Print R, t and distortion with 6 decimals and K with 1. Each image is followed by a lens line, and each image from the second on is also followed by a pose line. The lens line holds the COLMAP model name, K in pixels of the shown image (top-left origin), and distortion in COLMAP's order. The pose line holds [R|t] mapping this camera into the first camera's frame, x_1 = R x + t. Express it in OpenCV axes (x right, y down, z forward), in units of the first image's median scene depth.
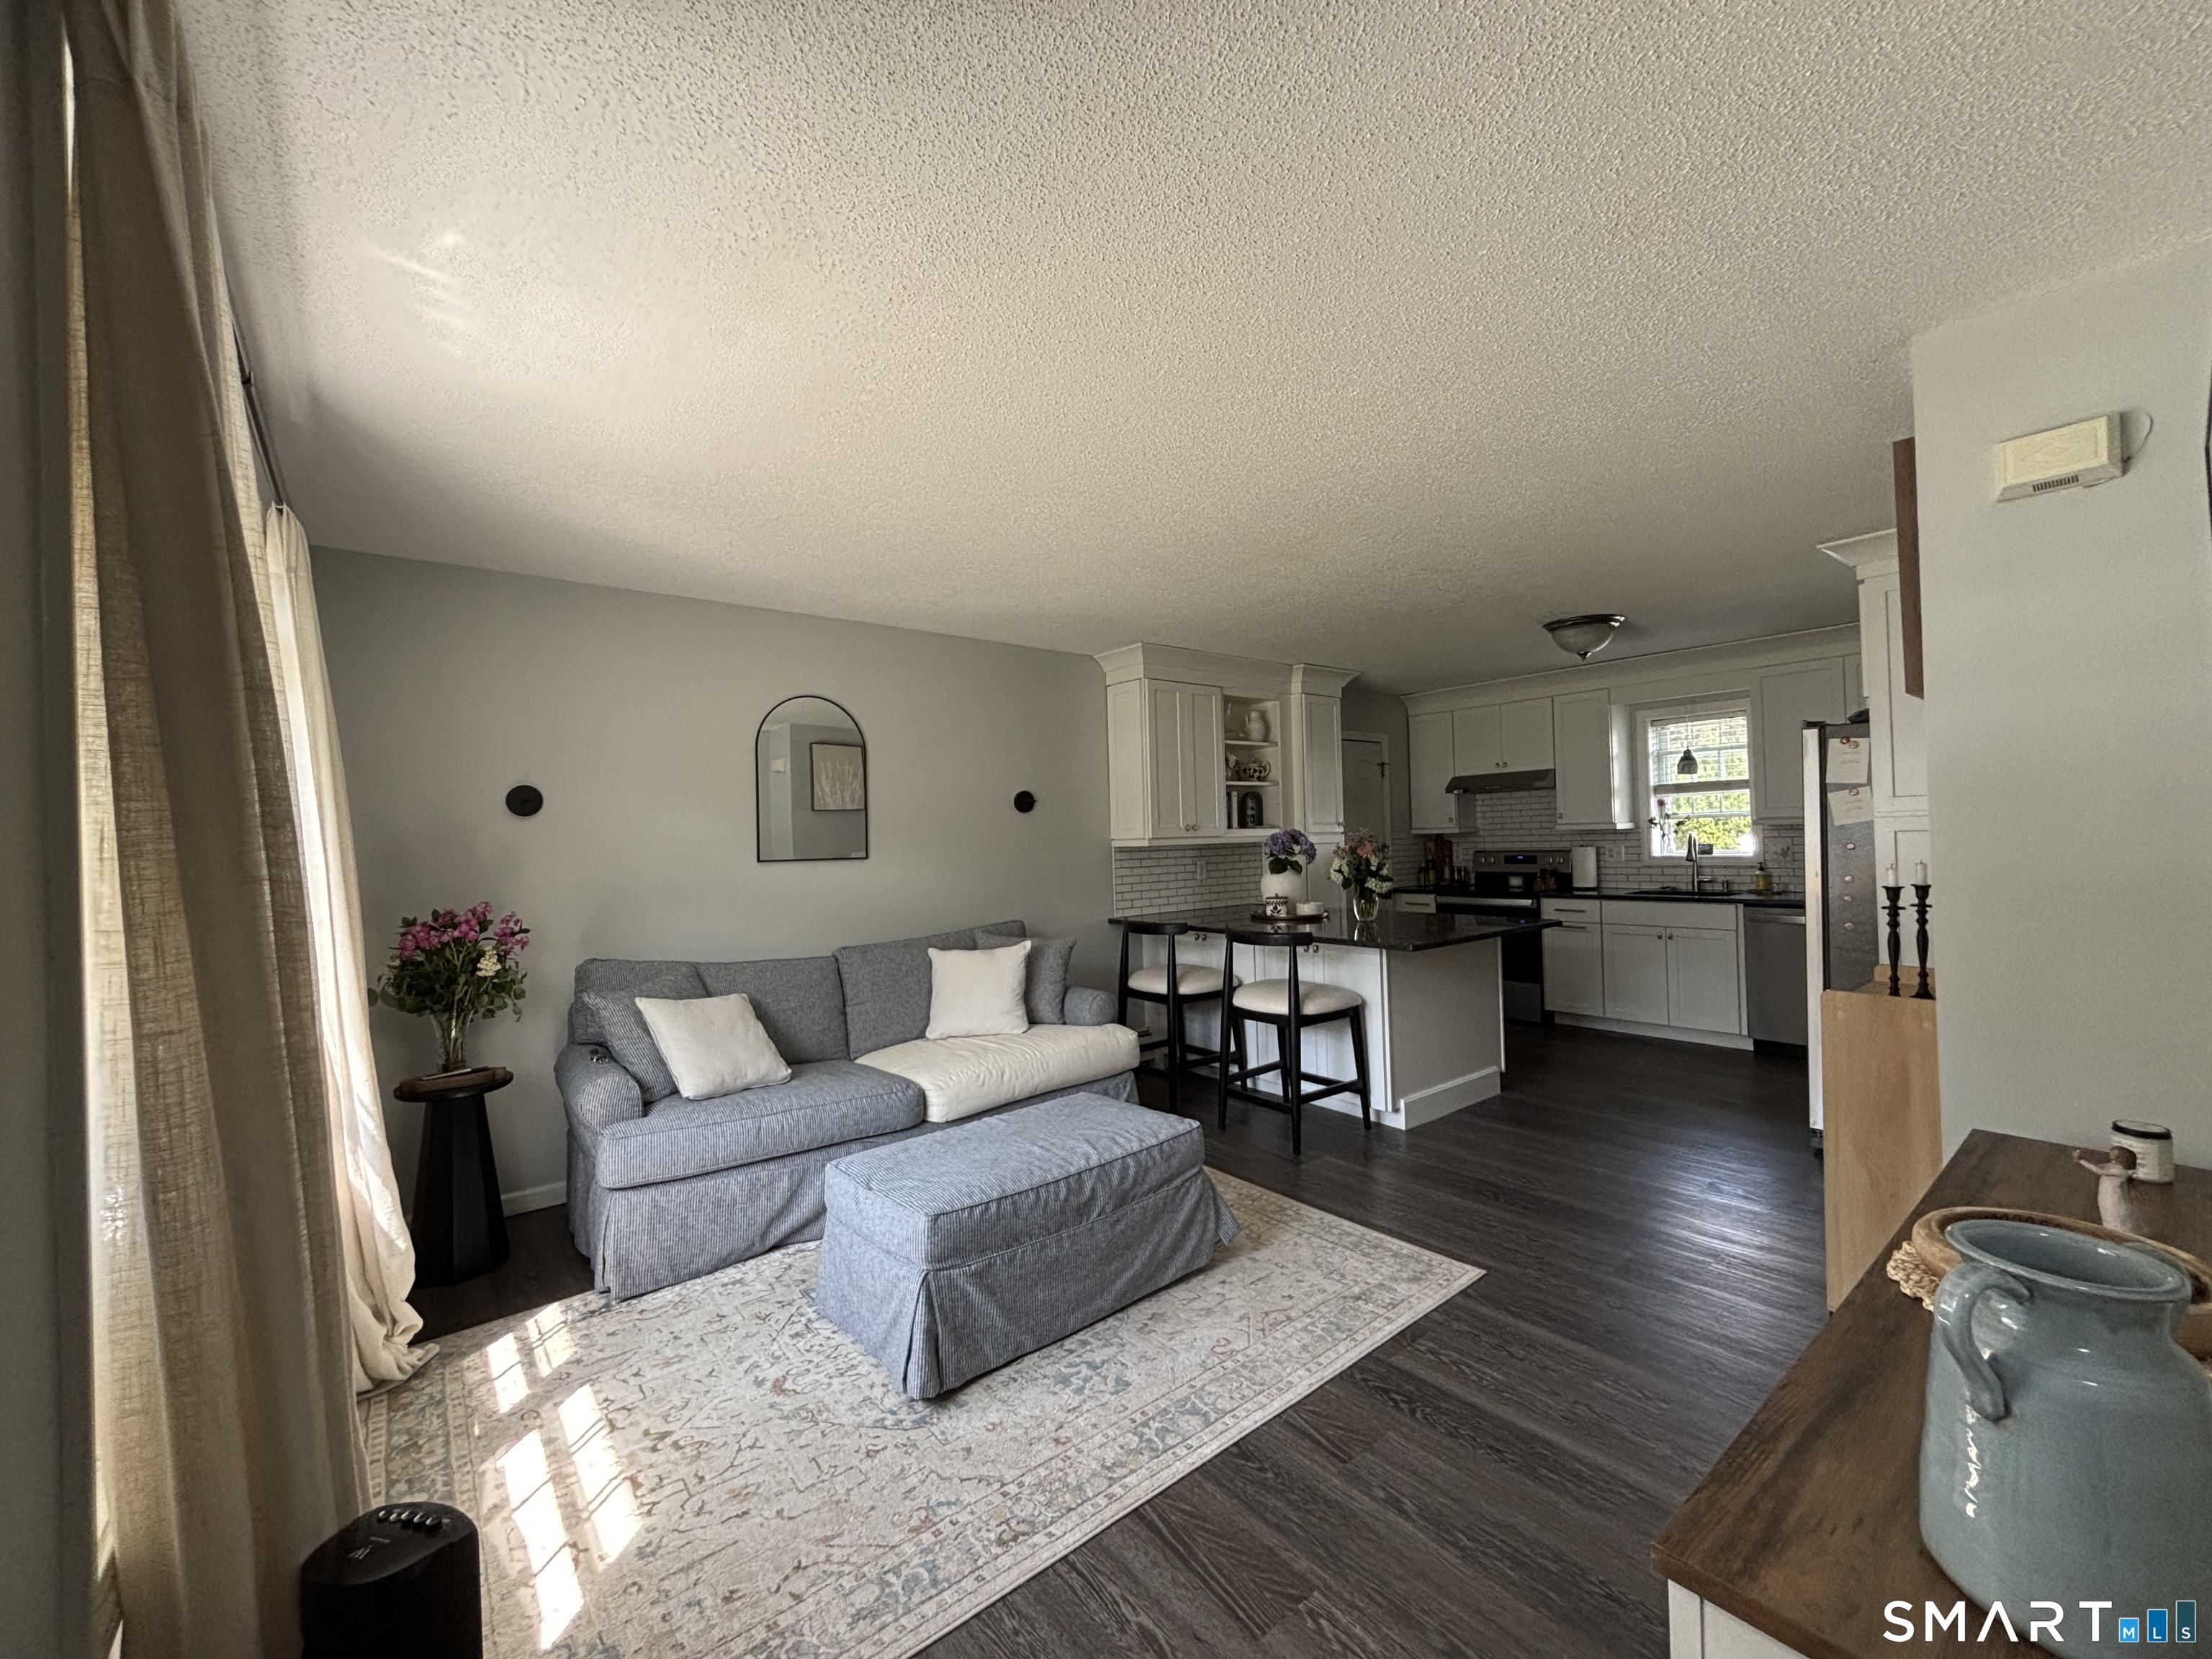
lens RADIAL K [[895.5, 0, 1107.5], [0, 895.5, 828.9], [0, 0, 1]] dist [0.000522, -0.000174]
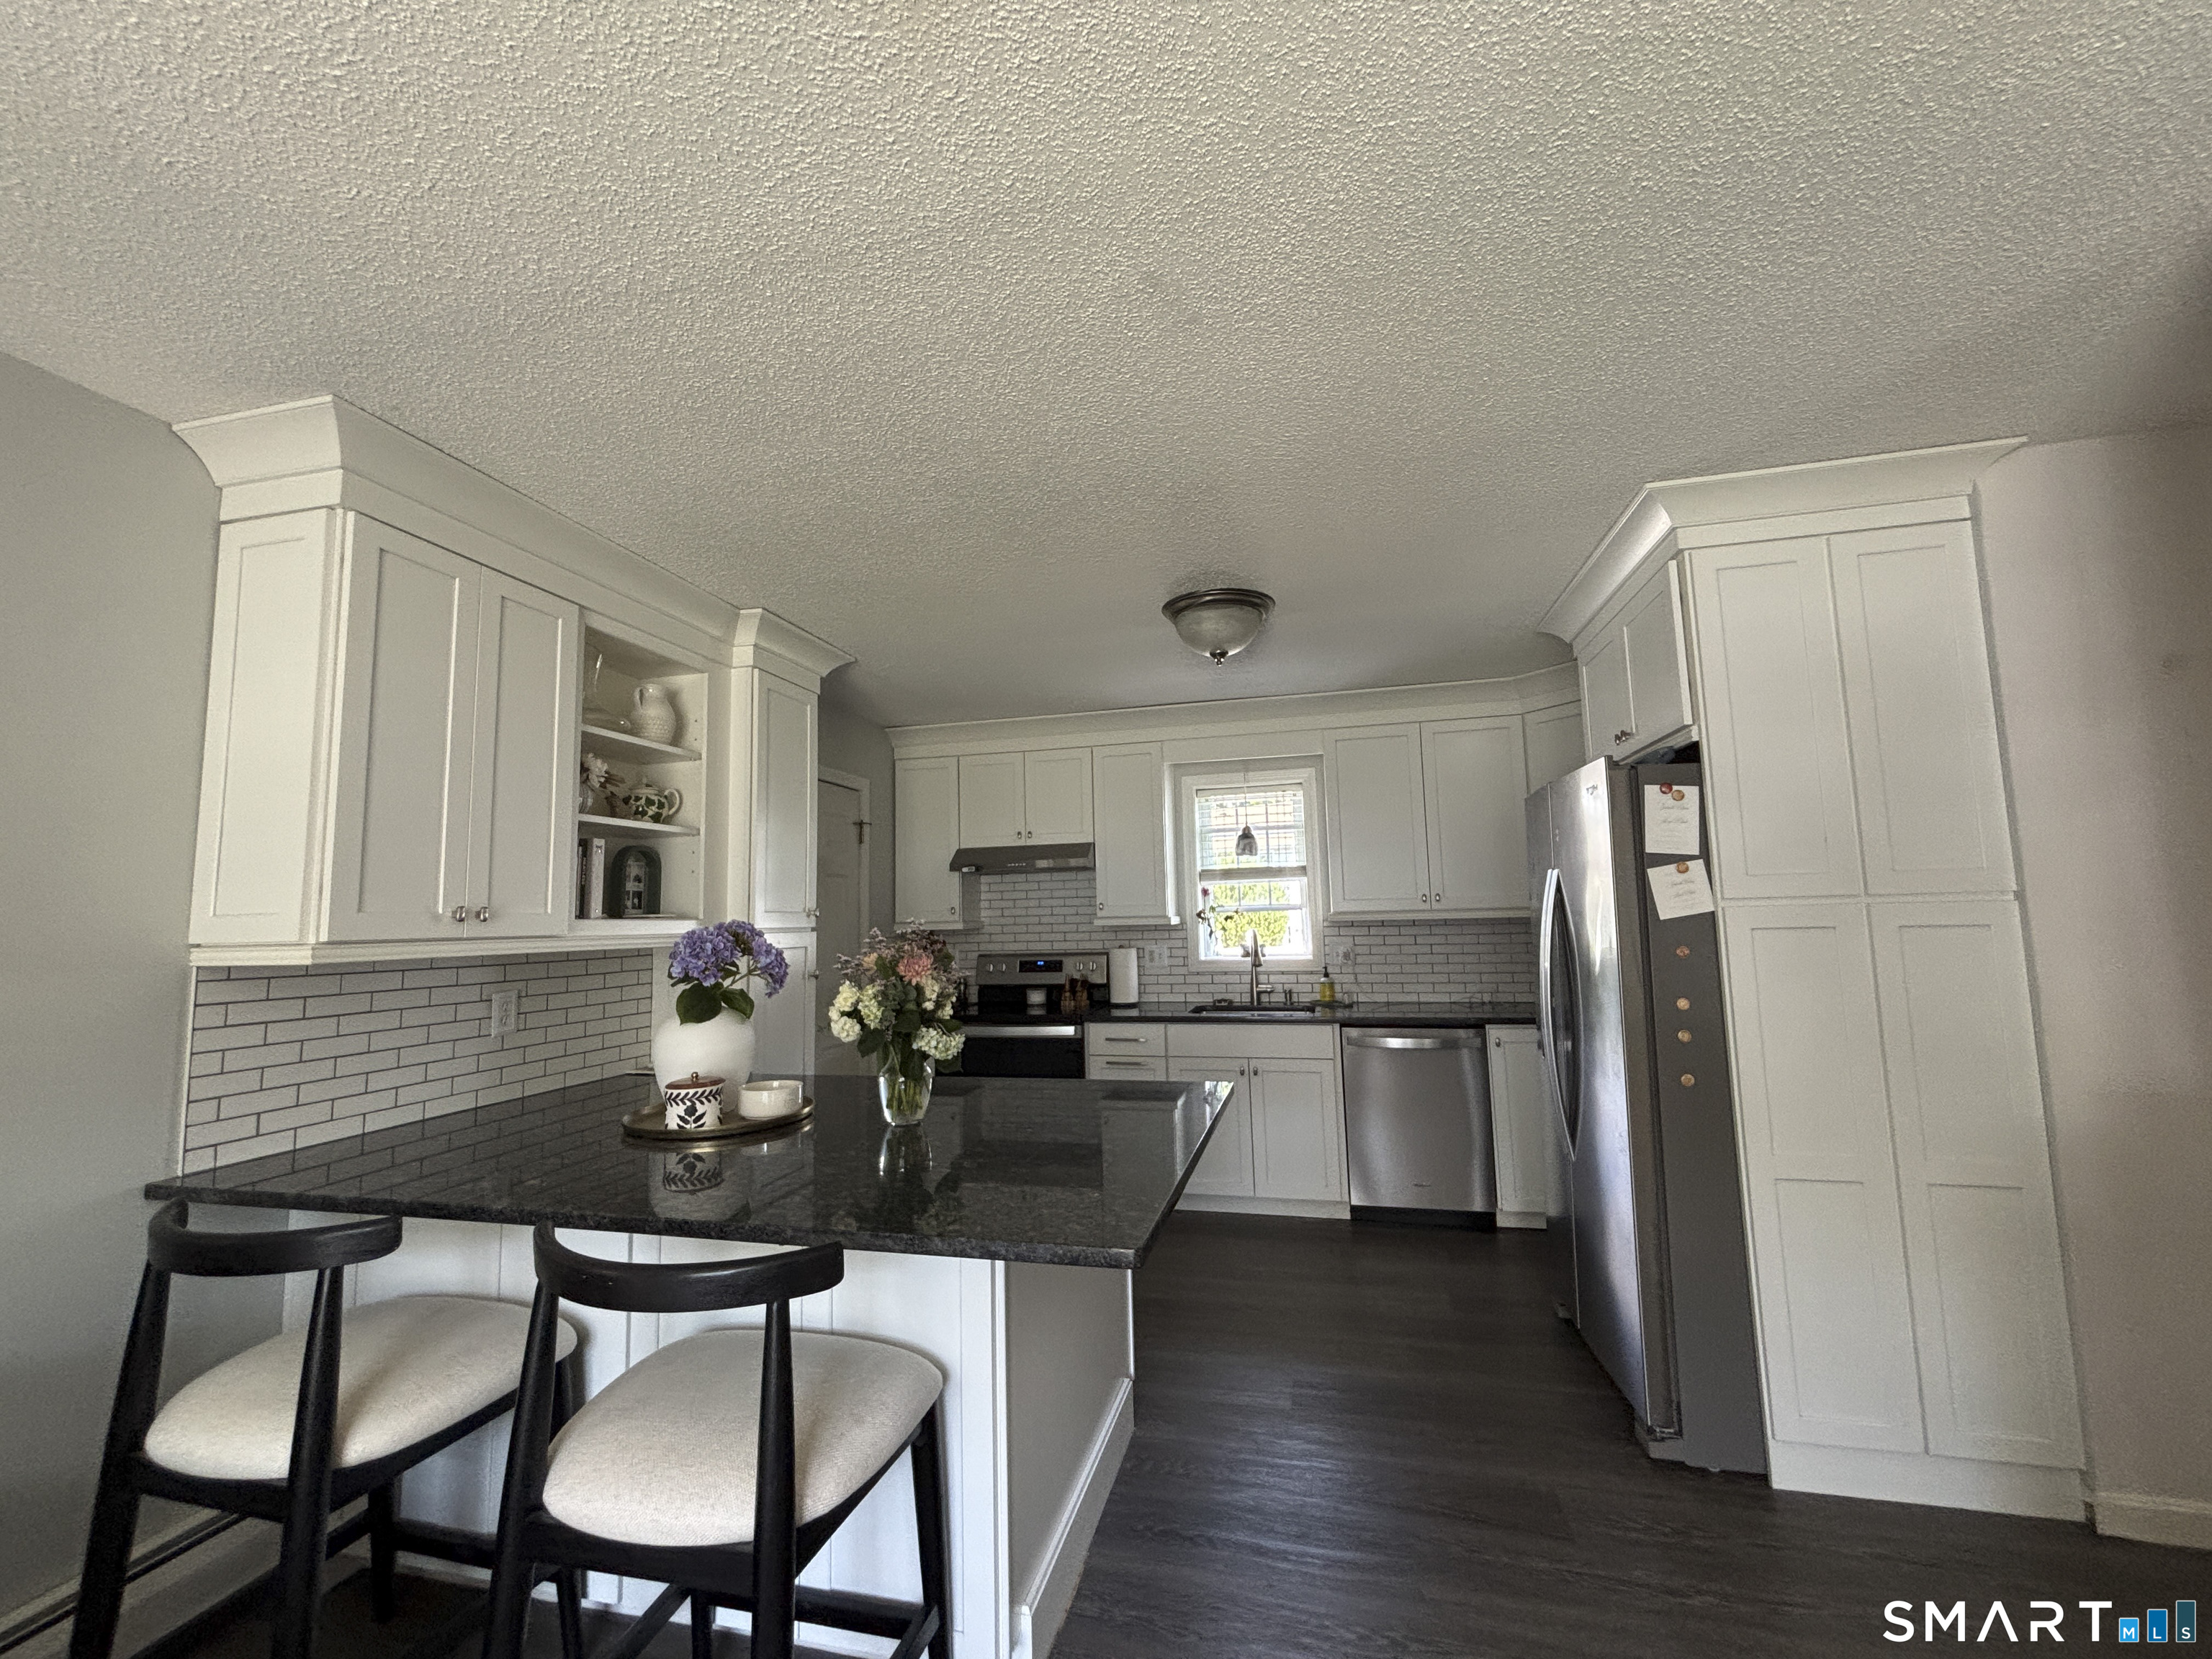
lens RADIAL K [[895.5, 0, 1108.2], [0, 895.5, 830.7], [0, 0, 1]] dist [0.000522, -0.000174]
pose [[0.793394, 0.069156, 0.604767, 0.068153], [-0.005357, 0.994280, -0.106669, 0.002257], [-0.608684, 0.081391, 0.789227, 0.458299]]
